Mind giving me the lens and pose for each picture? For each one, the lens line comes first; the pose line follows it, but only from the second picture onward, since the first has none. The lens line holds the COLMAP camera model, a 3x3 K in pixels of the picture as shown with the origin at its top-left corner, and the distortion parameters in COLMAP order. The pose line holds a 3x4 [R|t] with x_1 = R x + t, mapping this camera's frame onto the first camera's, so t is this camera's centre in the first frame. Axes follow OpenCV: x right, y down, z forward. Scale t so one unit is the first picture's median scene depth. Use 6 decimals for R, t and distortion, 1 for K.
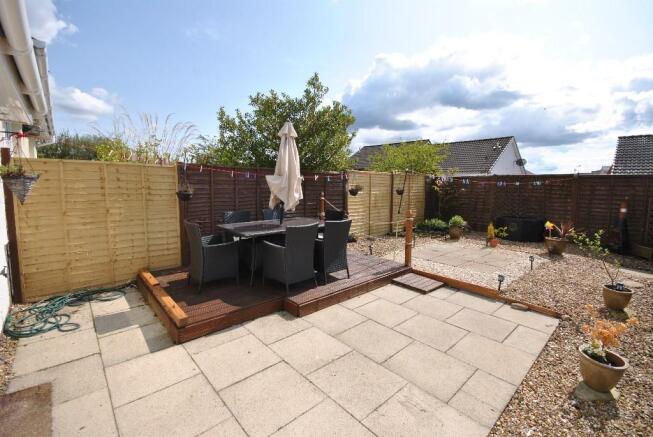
lens RADIAL K [[287.3, 0, 327.8], [0, 287.3, 215.5], [0, 0, 1]] dist [0.005402, -0.007217]
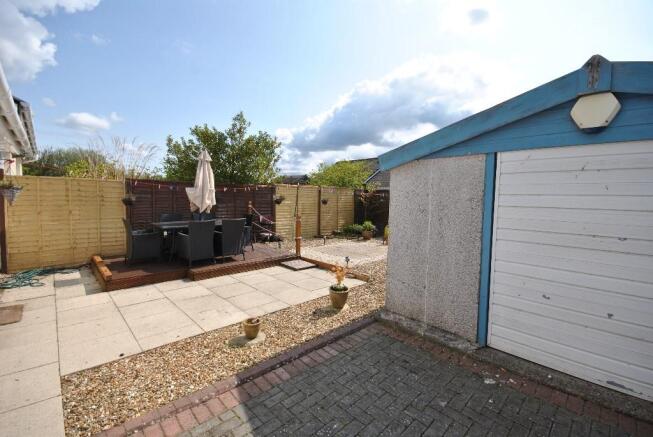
lens RADIAL K [[287.3, 0, 326.1], [0, 287.3, 214.7], [0, 0, 1]] dist [0.005402, -0.007217]
pose [[0.999611, 0.001284, 0.027847, 0.421374], [0.000068, 0.998823, -0.048502, 0.060354], [-0.027877, 0.048485, 0.998435, -0.416942]]
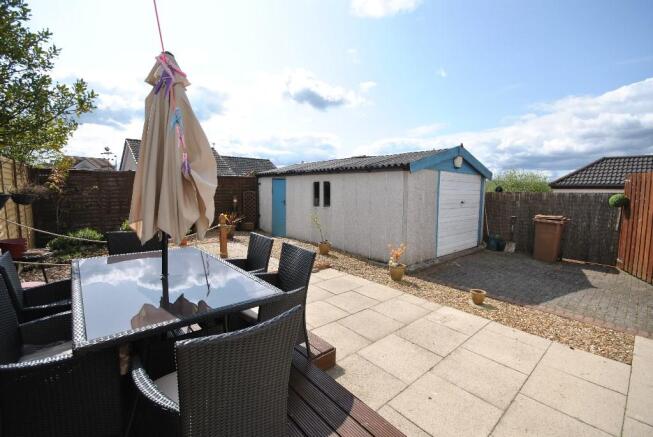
lens RADIAL K [[287.3, 0, 327.8], [0, 287.3, 219.5], [0, 0, 1]] dist [0.005402, -0.007217]
pose [[0.010804, -0.125079, 0.992088, -0.623645], [0.086500, 0.988544, 0.123690, -0.093709], [-0.996193, 0.084479, 0.021499, 0.744762]]
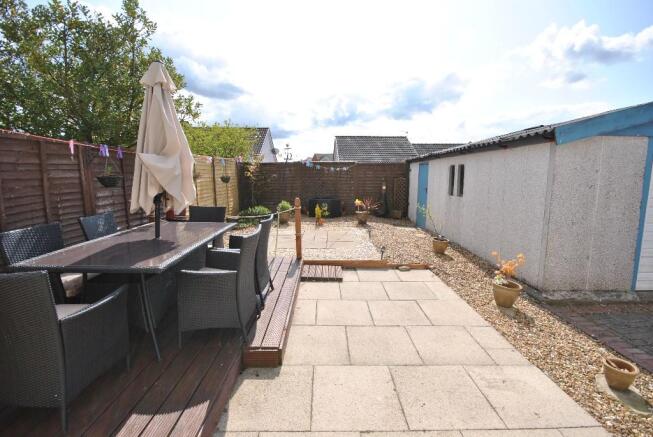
lens RADIAL K [[287.3, 0, 327.3], [0, 287.3, 214.7], [0, 0, 1]] dist [0.005402, -0.007217]
pose [[0.663180, -0.116901, 0.739274, -0.374024], [0.084840, 0.993102, 0.080931, -0.035792], [-0.743636, 0.009048, 0.668523, 0.351111]]
